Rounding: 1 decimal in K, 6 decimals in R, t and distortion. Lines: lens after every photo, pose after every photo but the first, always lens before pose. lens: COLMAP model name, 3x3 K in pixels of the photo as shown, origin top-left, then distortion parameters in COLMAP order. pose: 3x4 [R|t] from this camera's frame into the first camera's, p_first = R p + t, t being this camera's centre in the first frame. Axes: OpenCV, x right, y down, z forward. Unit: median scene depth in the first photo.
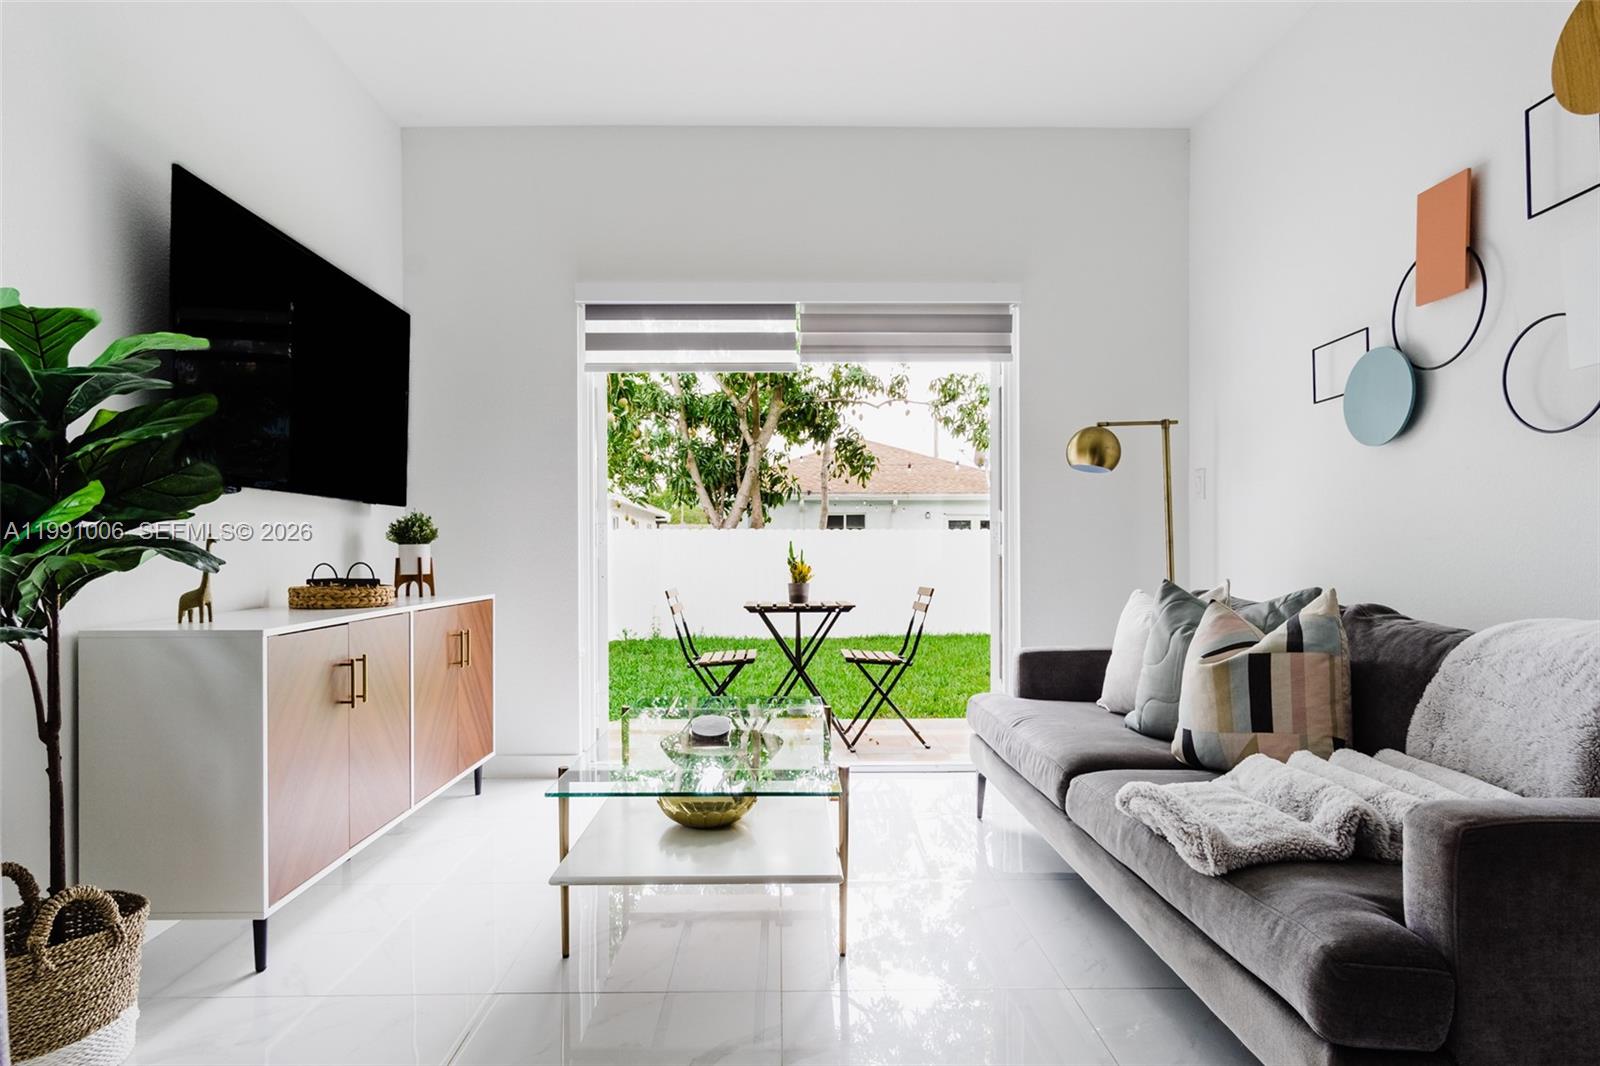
lens RADIAL K [[861.0, 0, 787.6], [0, 861.0, 543.6], [0, 0, 1]] dist [0.003608, 0.000354]
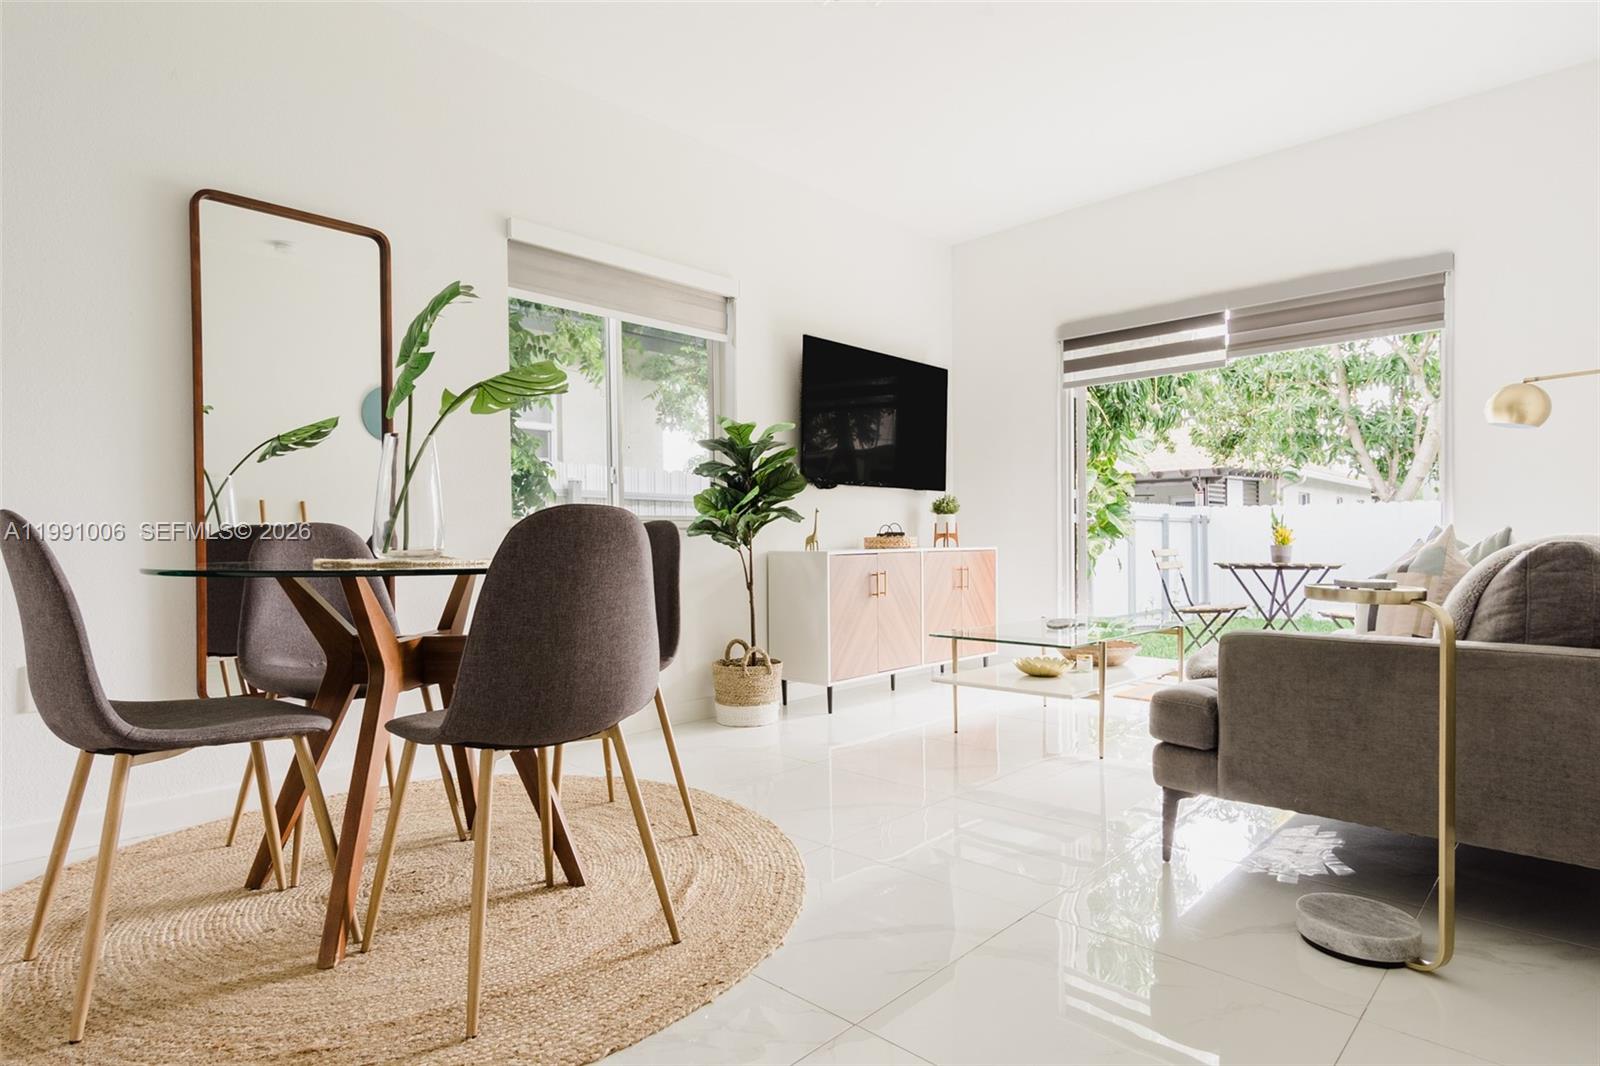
lens RADIAL K [[861.0, 0, 787.6], [0, 861.0, 543.6], [0, 0, 1]] dist [0.003608, 0.000354]
pose [[0.710029, 0.001198, -0.704171, 0.492056], [0.011555, 0.999844, 0.013353, 0.030438], [0.704077, -0.017618, 0.709905, -0.351958]]
